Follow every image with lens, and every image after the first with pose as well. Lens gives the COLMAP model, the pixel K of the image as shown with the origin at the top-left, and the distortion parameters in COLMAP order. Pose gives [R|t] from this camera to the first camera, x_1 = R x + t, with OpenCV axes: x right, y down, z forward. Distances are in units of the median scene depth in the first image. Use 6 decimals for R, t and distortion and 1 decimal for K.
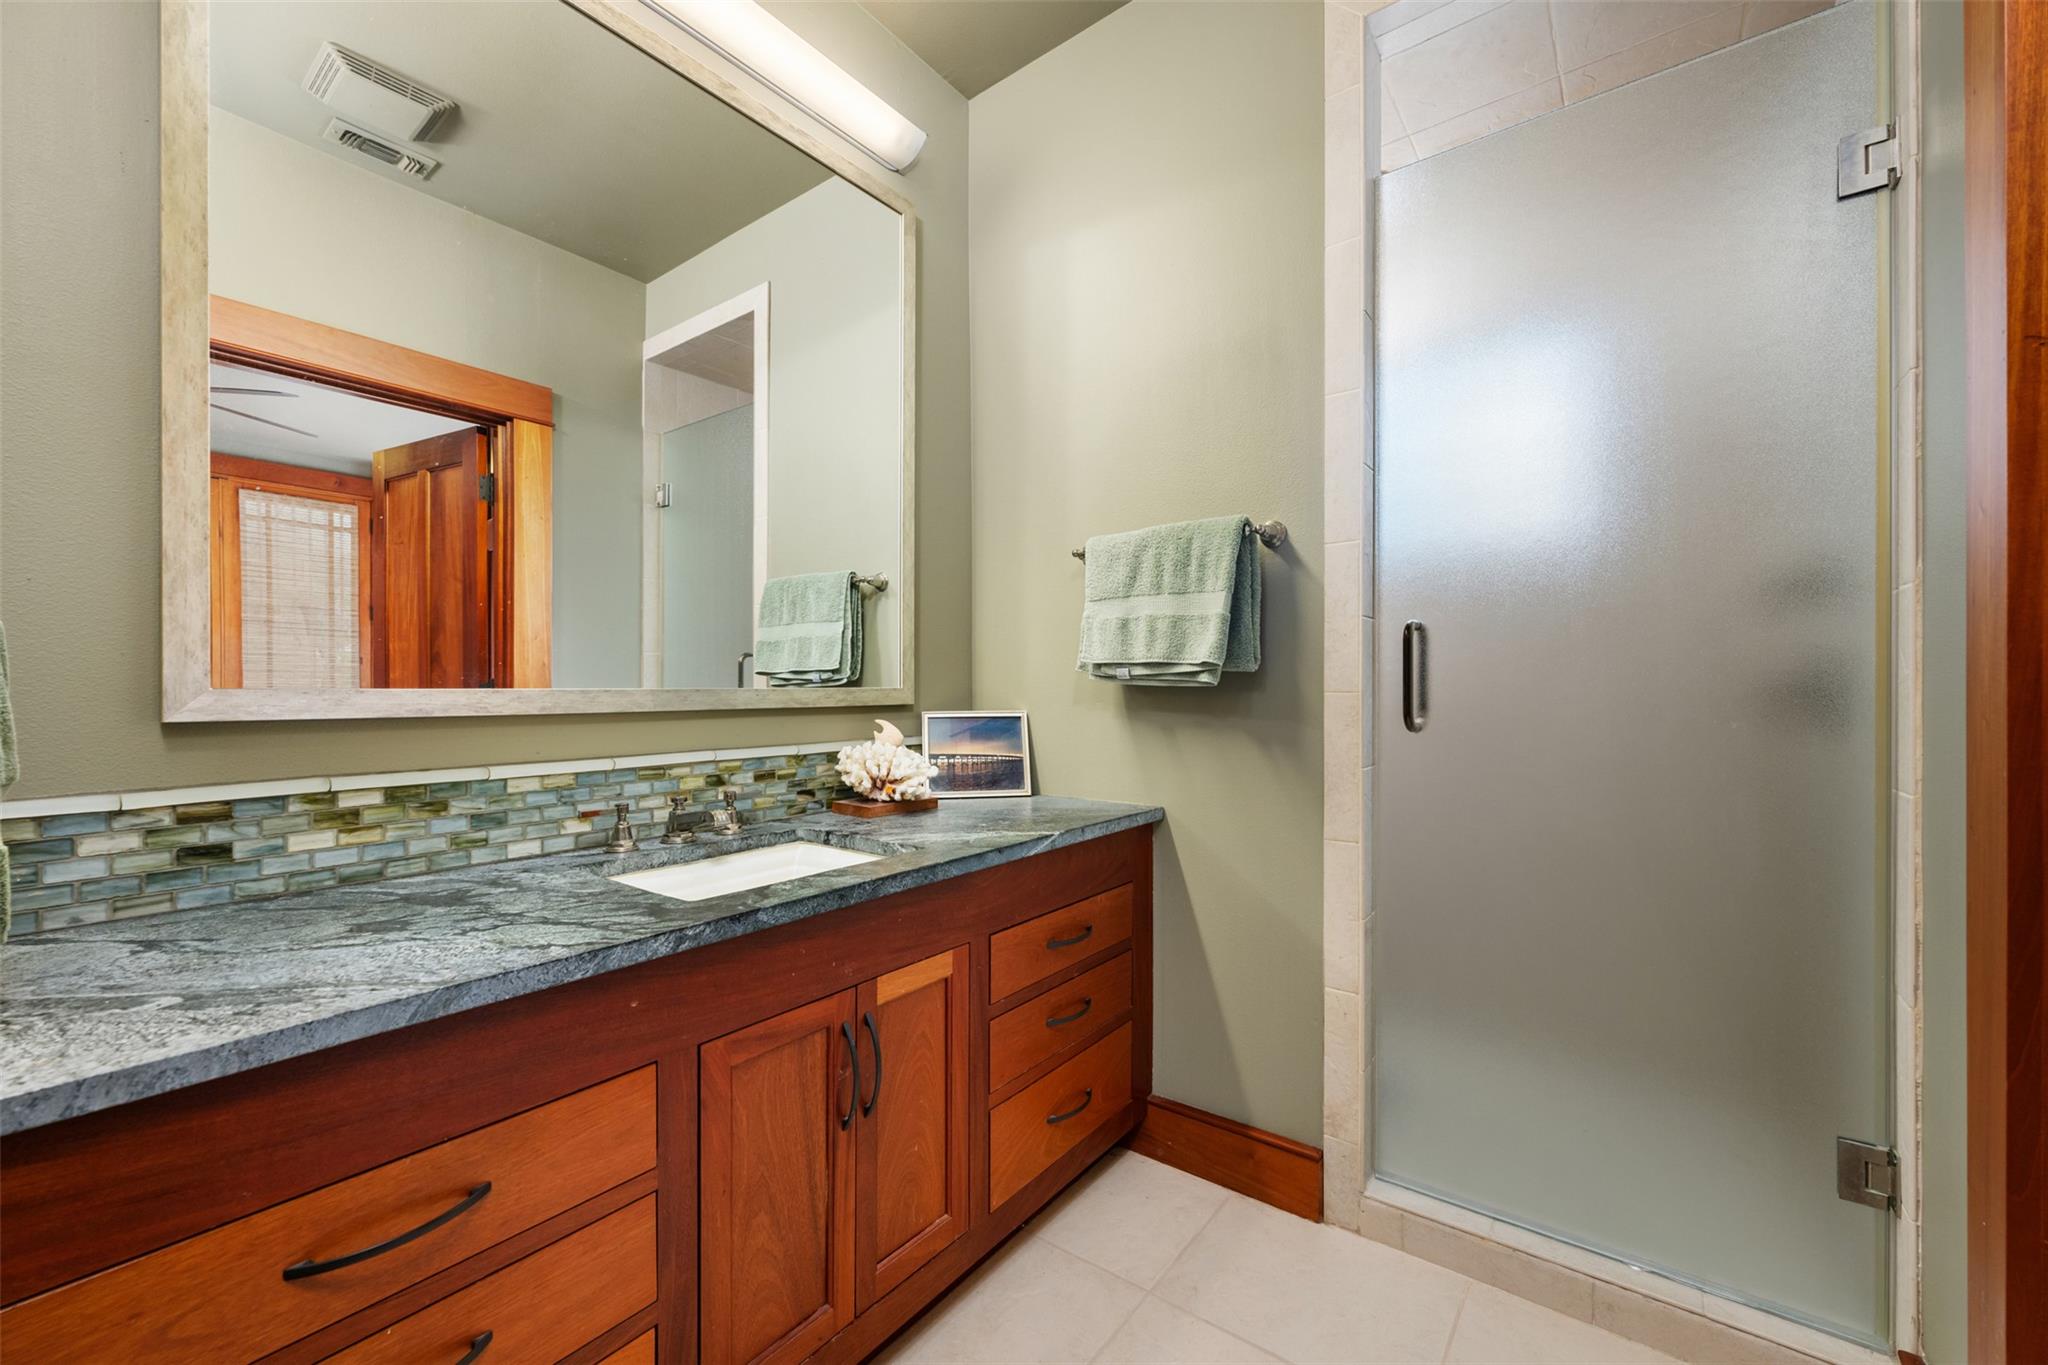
lens RADIAL K [[812.0, 0, 1024.8], [0, 812.0, 684.6], [0, 0, 1]] dist [0.001043, -0.000052]
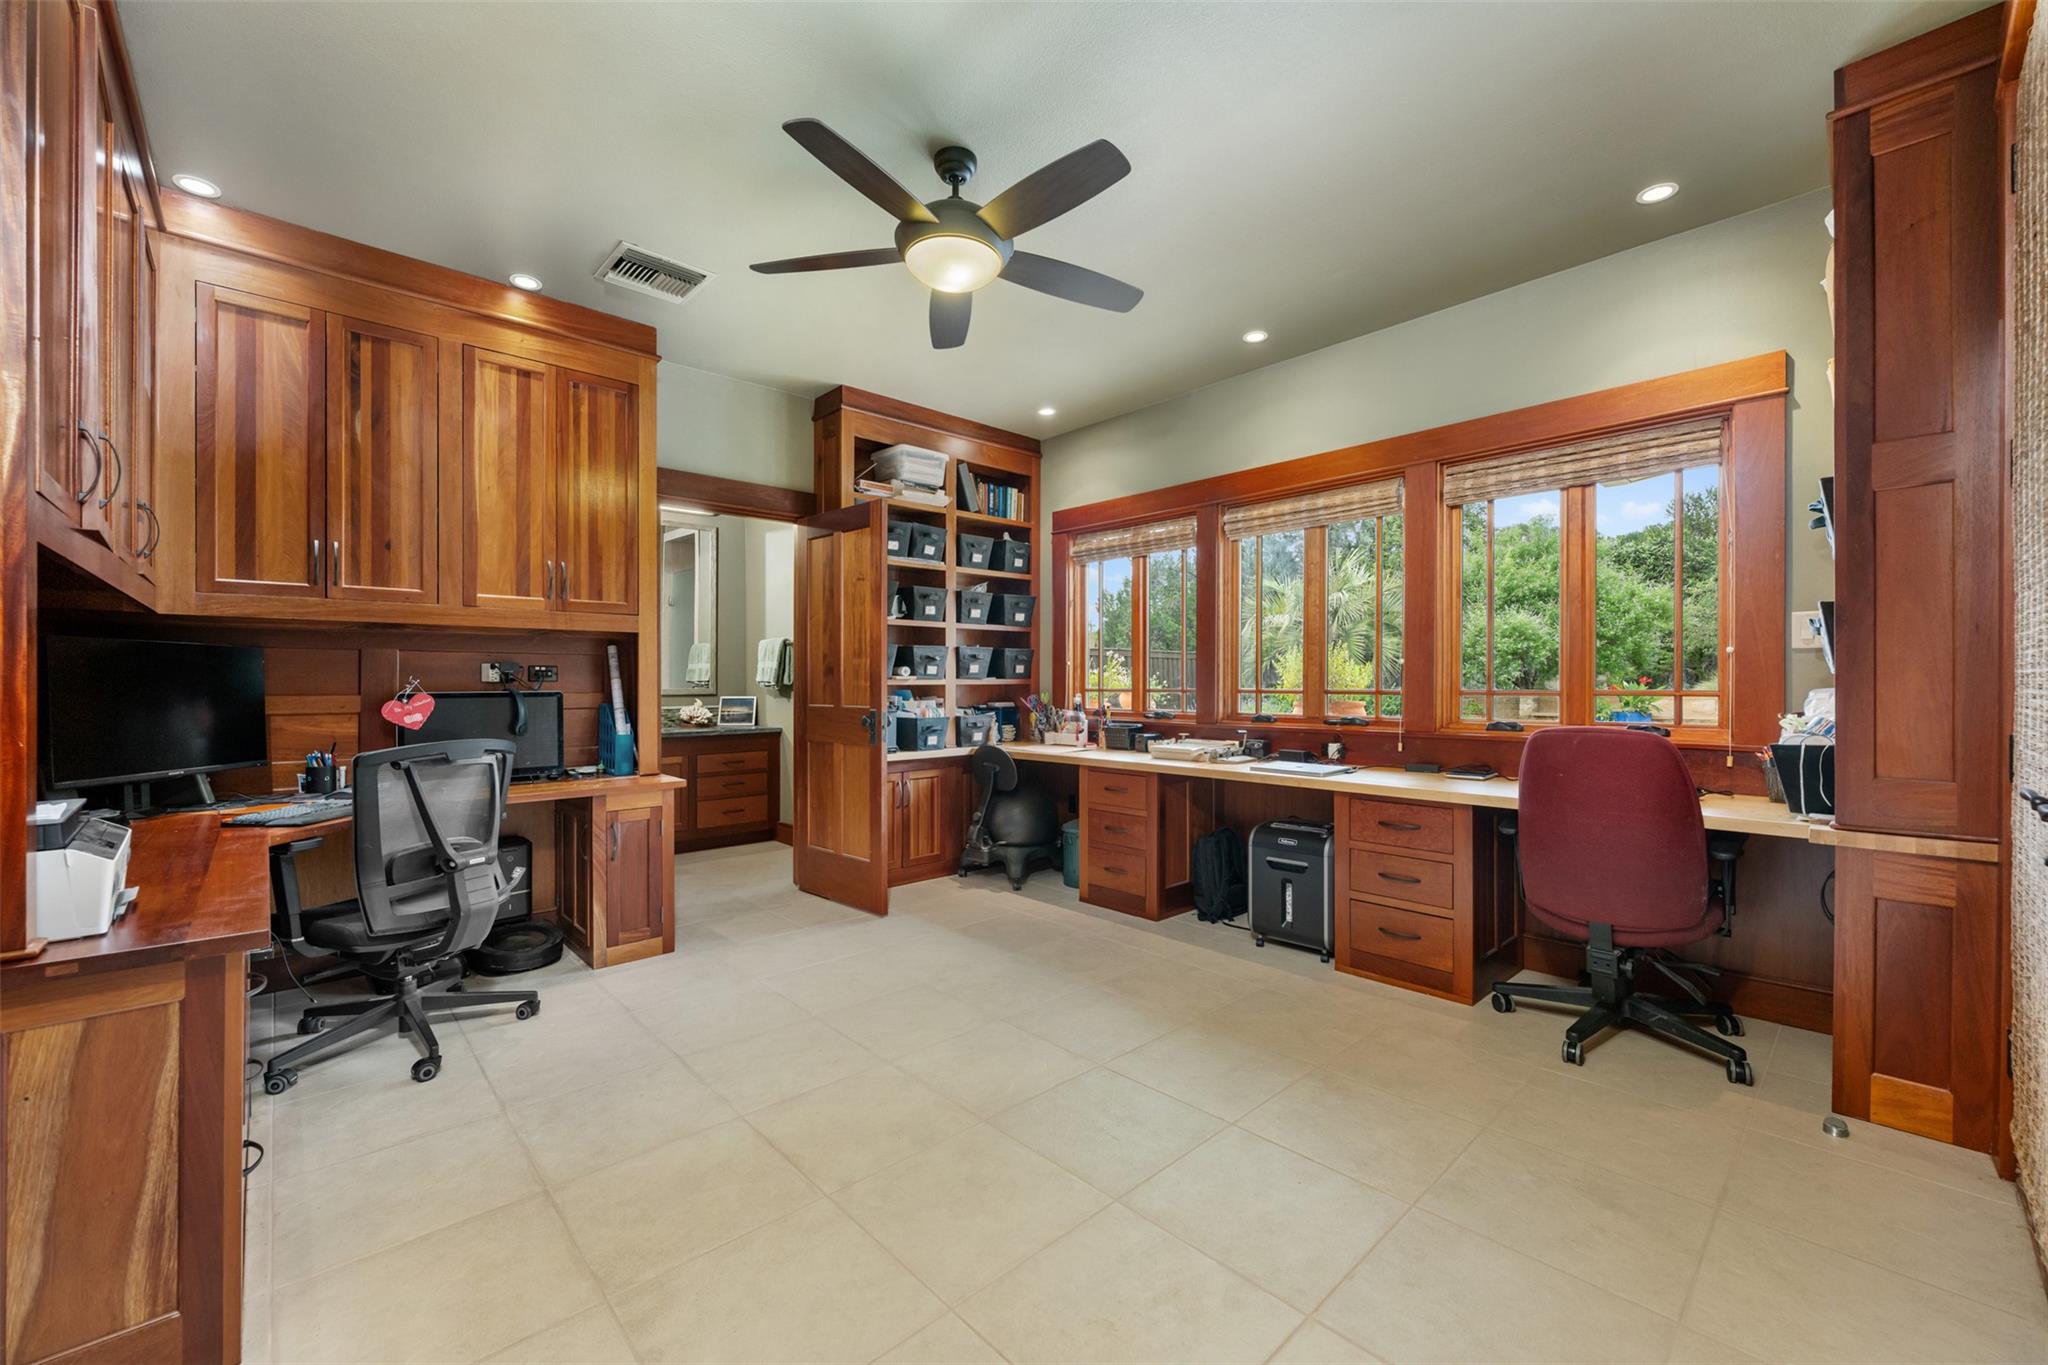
lens RADIAL K [[812.0, 0, 1024.9], [0, 812.0, 685.7], [0, 0, 1]] dist [0.001043, -0.000052]
pose [[0.983890, 0.002503, -0.178755, 1.780767], [-0.002626, 0.999996, -0.000451, -0.010129], [0.178753, 0.000913, 0.983894, -2.027210]]
